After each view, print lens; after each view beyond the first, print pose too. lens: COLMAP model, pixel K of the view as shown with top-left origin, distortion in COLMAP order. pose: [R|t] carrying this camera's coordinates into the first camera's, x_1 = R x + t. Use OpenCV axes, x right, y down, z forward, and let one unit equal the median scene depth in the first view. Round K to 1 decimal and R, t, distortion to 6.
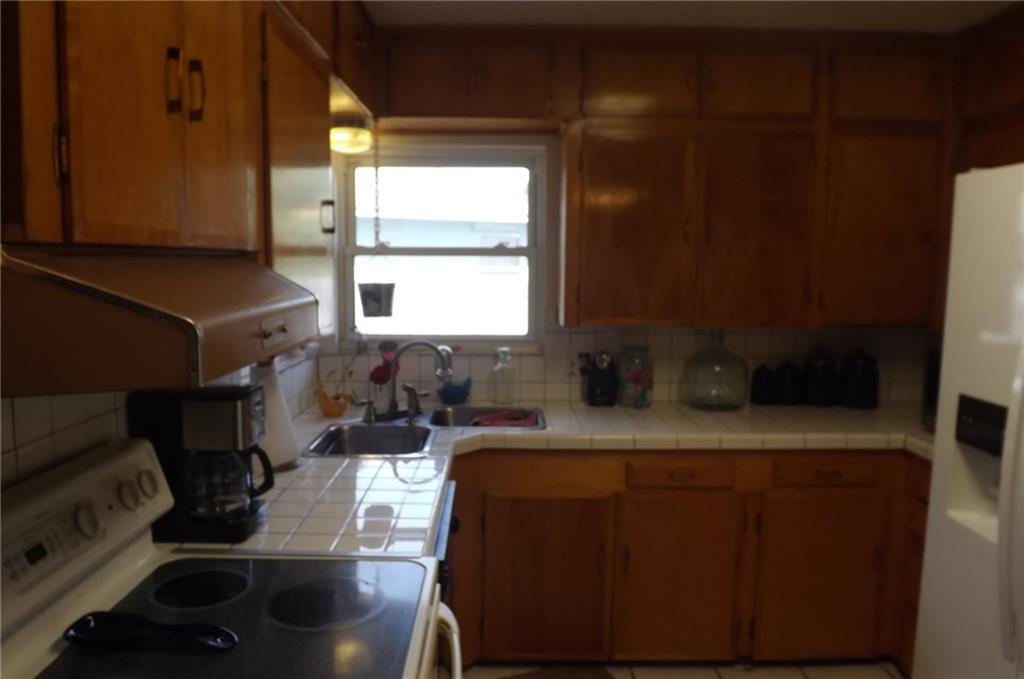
lens RADIAL K [[778.8, 0, 511.7], [0, 778.8, 344.4], [0, 0, 1]] dist [-0.041608, 0.009823]
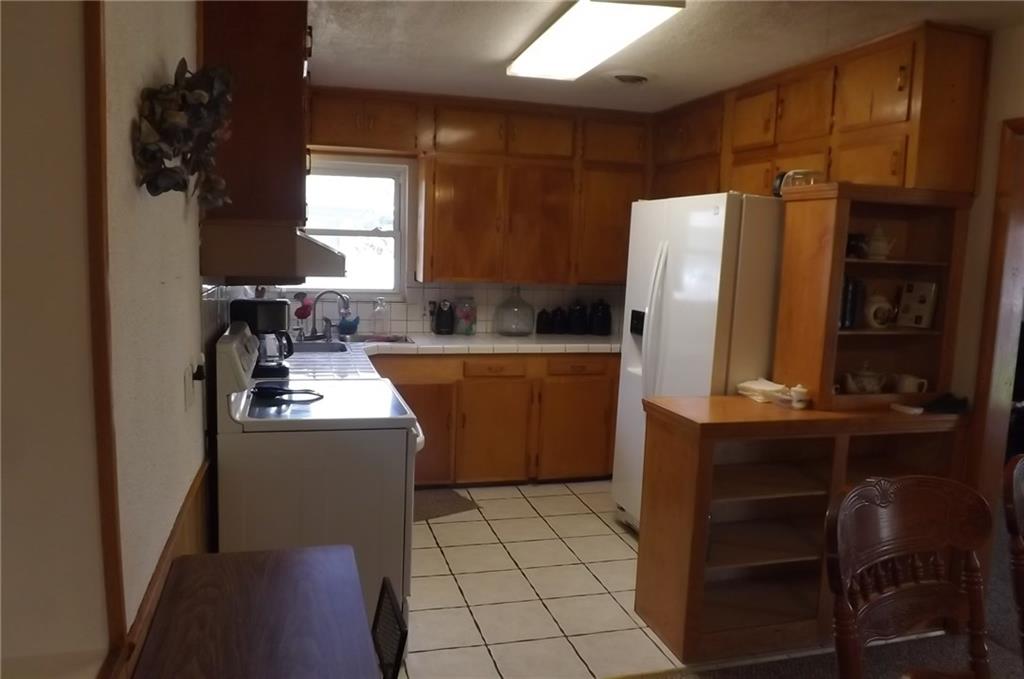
lens RADIAL K [[778.8, 0, 511.7], [0, 778.8, 344.4], [0, 0, 1]] dist [-0.041608, 0.009823]
pose [[0.967496, -0.006221, 0.252811, -0.156904], [0.000304, 0.999725, 0.023439, 0.065548], [-0.252887, -0.022601, 0.967232, -0.576703]]
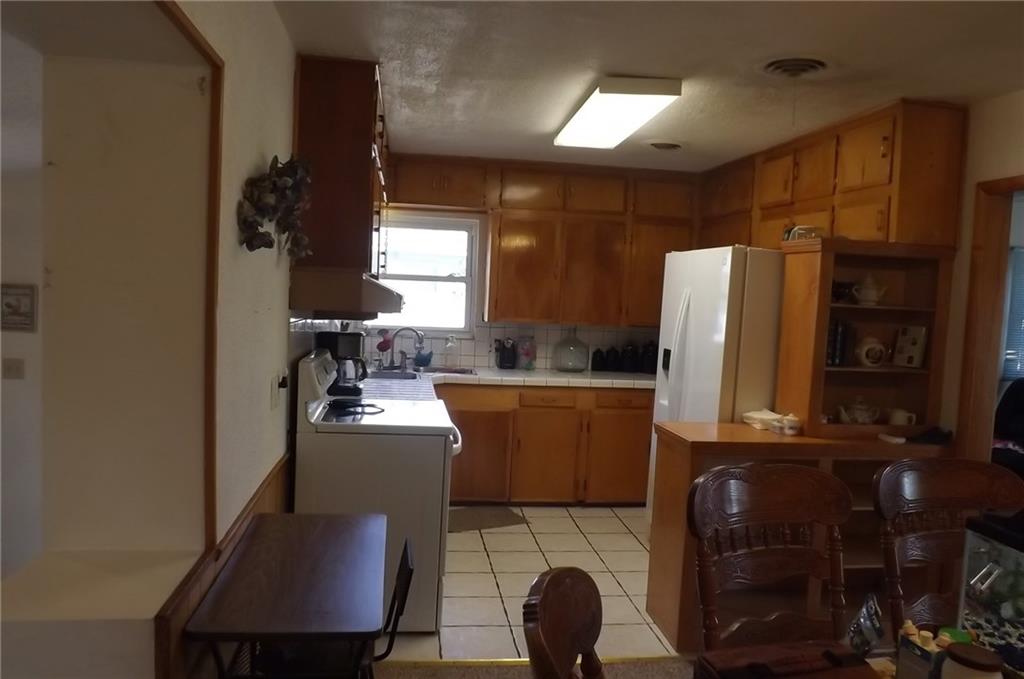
lens RADIAL K [[781.5, 0, 506.3], [0, 781.5, 341.4], [0, 0, 1]] dist [-0.019257, -0.005364]
pose [[0.992686, 0.029339, 0.117108, -0.099250], [-0.025032, 0.998961, -0.038077, 0.088221], [-0.118104, 0.034867, 0.992389, -0.788038]]
